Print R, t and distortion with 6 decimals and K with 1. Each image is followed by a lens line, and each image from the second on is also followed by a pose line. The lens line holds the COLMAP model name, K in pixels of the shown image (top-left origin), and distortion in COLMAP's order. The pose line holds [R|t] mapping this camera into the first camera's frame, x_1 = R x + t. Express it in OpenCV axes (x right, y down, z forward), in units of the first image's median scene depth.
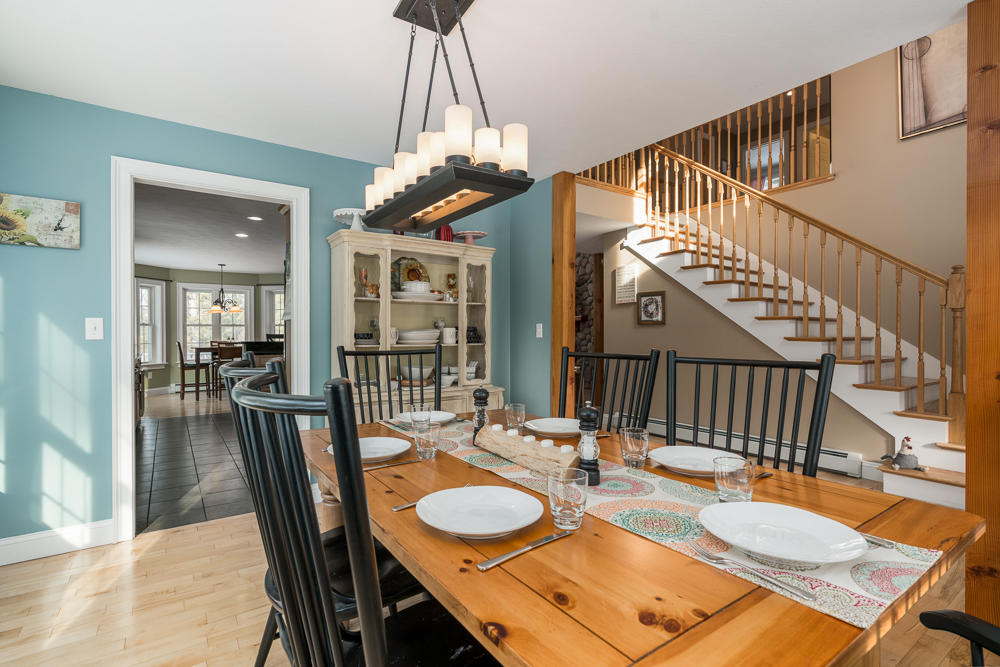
lens RADIAL K [[476.7, 0, 500.3], [0, 476.7, 331.2], [0, 0, 1]] dist [0.003133, 0.000131]
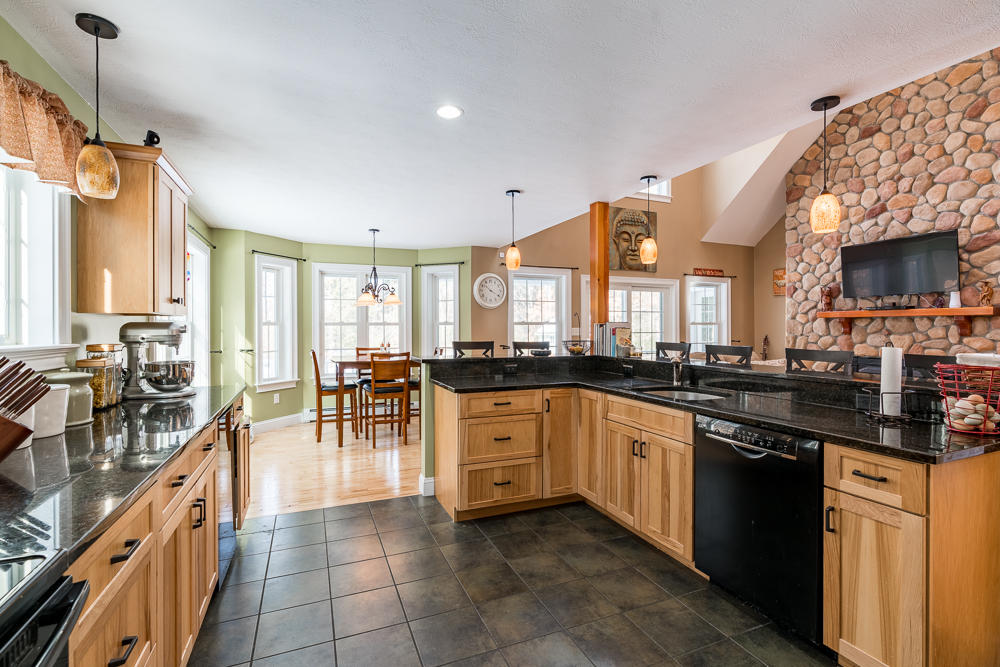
lens RADIAL K [[449.5, 0, 496.1], [0, 449.5, 327.9], [0, 0, 1]] dist [-0.002515, 0.001123]
pose [[0.977908, 0.002944, -0.209017, -0.293829], [-0.002435, 0.999993, 0.002691, -0.010435], [0.209023, -0.002123, 0.977908, 0.439915]]
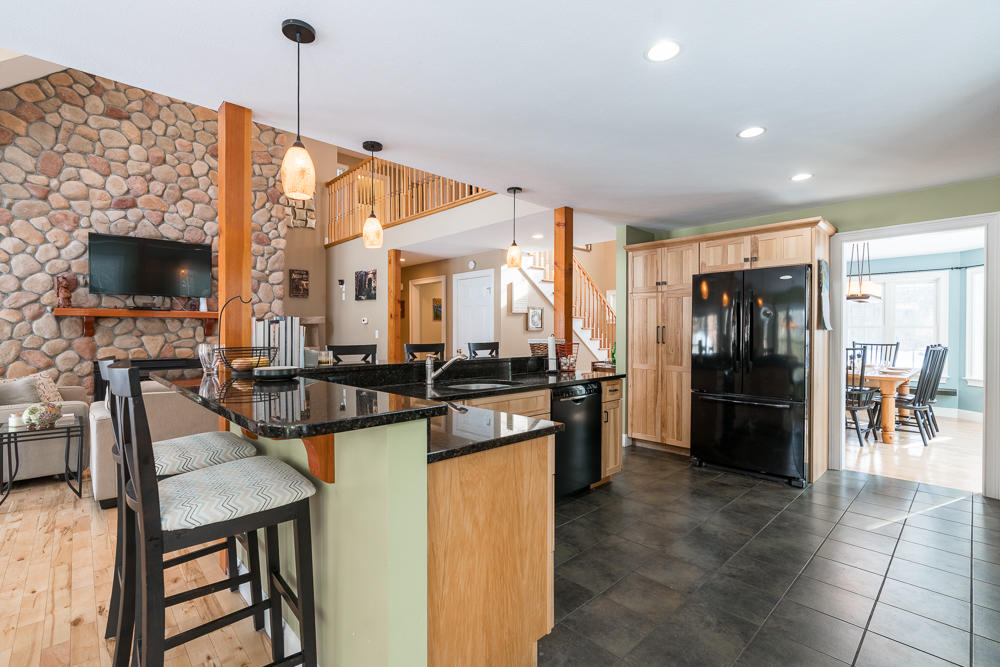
lens RADIAL K [[449.5, 0, 490.9], [0, 449.5, 334.2], [0, 0, 1]] dist [-0.002515, 0.001123]
pose [[-0.140431, -0.006675, 0.990068, -0.575668], [-0.000618, 0.999978, 0.006655, -0.006718], [-0.990090, 0.000323, -0.140432, 0.805379]]
